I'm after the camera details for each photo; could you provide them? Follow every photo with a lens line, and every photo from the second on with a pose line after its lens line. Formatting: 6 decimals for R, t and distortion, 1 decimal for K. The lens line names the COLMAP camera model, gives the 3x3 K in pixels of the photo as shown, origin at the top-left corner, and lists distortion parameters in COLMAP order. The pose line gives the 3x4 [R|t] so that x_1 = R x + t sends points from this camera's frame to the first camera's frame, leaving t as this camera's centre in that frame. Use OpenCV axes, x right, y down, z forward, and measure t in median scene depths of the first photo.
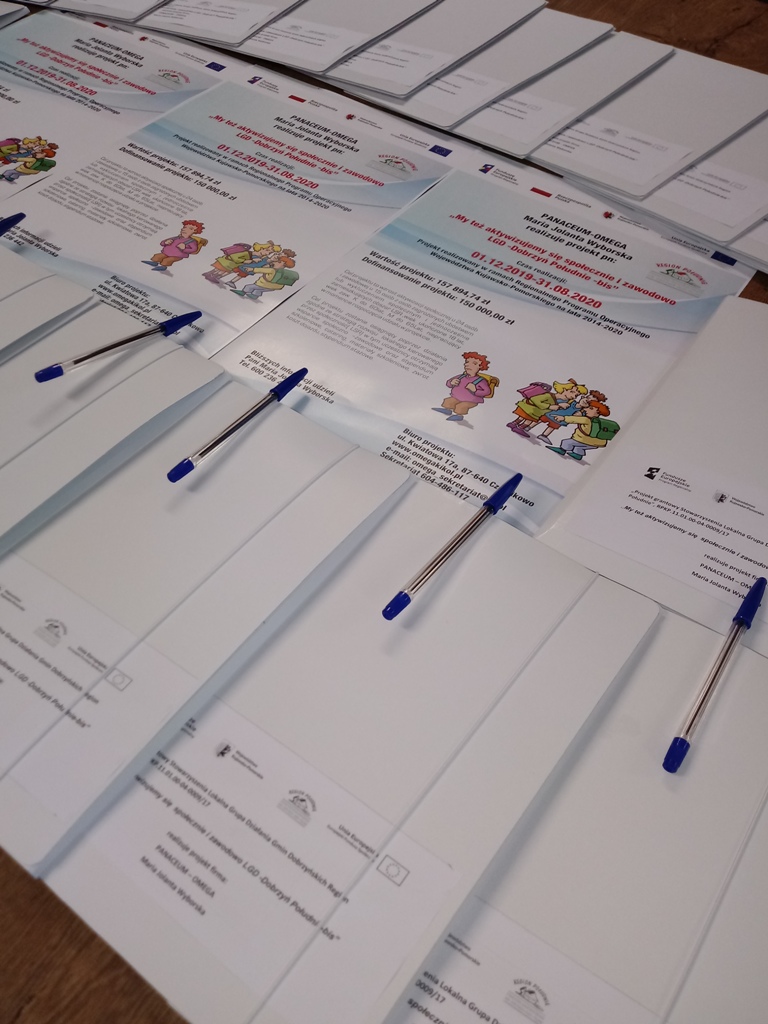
lens RADIAL K [[899.3, 0, 382.9], [0, 899.3, 511.7], [0, 0, 1]] dist [0.043018, -0.102252]
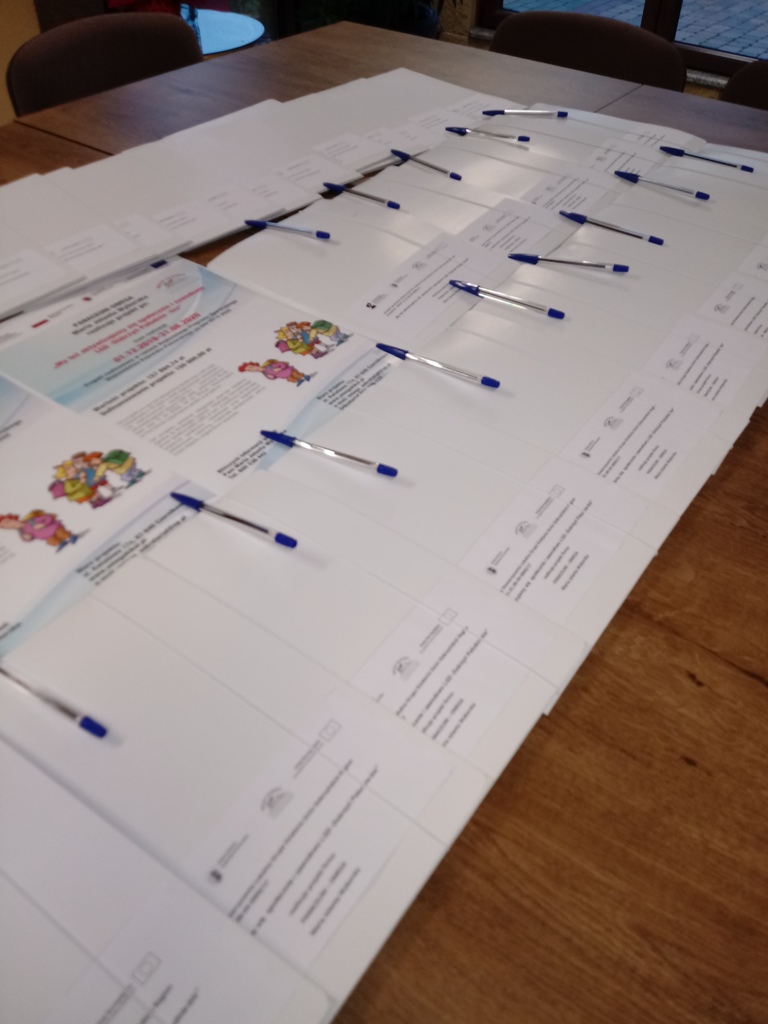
lens RADIAL K [[812.1, 0, 379.4], [0, 812.1, 512.1], [0, 0, 1]] dist [0.055459, -0.088669]
pose [[0.006781, -0.700850, 0.713277, -0.830865], [0.753903, 0.472192, 0.456798, -0.424959], [-0.656950, 0.534644, 0.531575, 0.286387]]
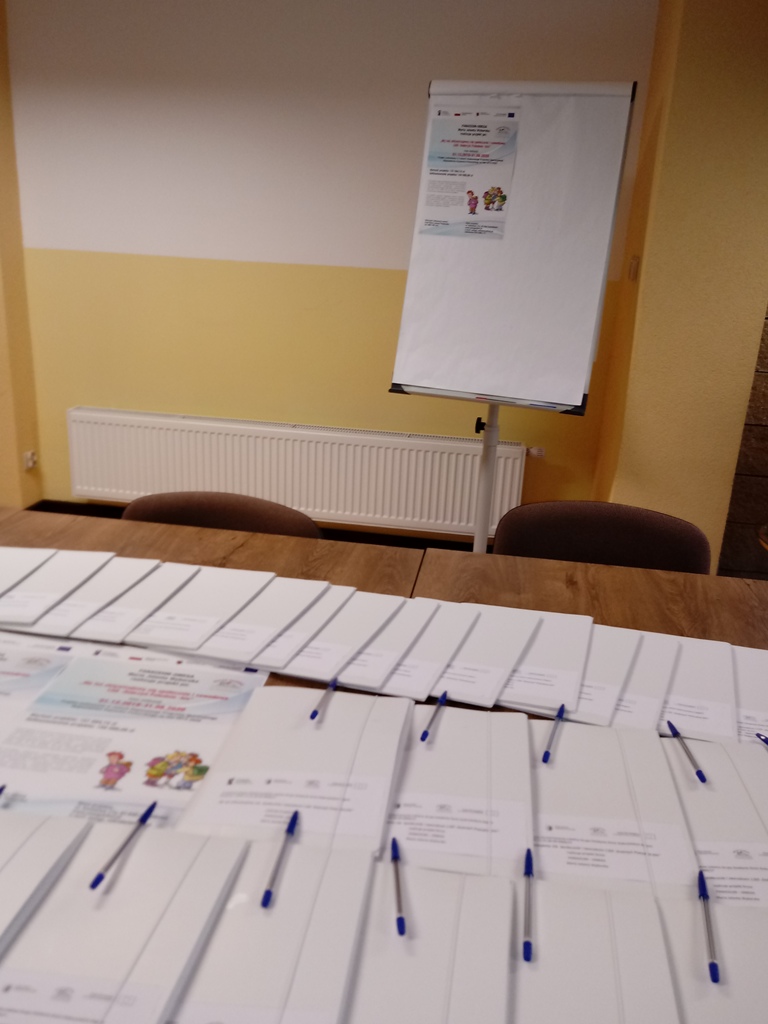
lens RADIAL K [[870.2, 0, 382.8], [0, 870.2, 515.4], [0, 0, 1]] dist [0.046424, -0.087362]
pose [[0.888277, -0.129756, 0.440599, -0.094189], [0.335174, 0.839000, -0.428647, 0.270105], [-0.314043, 0.528435, 0.788755, -0.548741]]
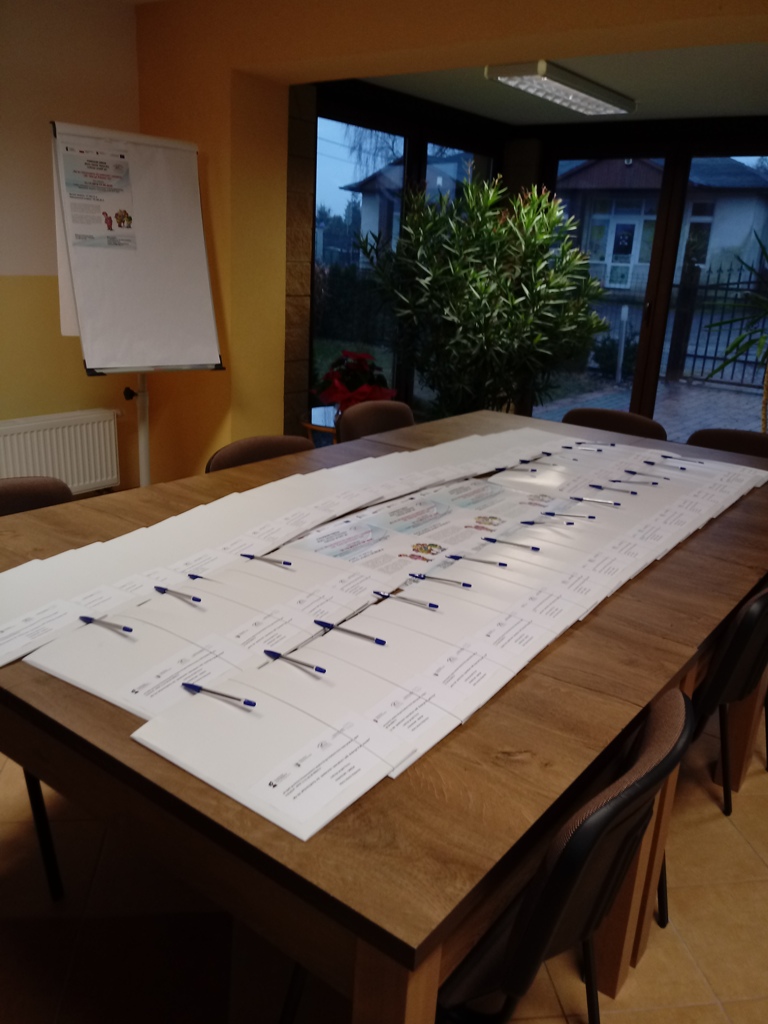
lens RADIAL K [[824.7, 0, 384.0], [0, 824.7, 512.0], [0, 0, 1]] dist [0.046582, -0.086994]
pose [[0.009435, -0.320156, 0.947318, -2.751733], [0.732107, 0.647510, 0.211542, -1.124698], [-0.681125, 0.691542, 0.240498, 0.529157]]
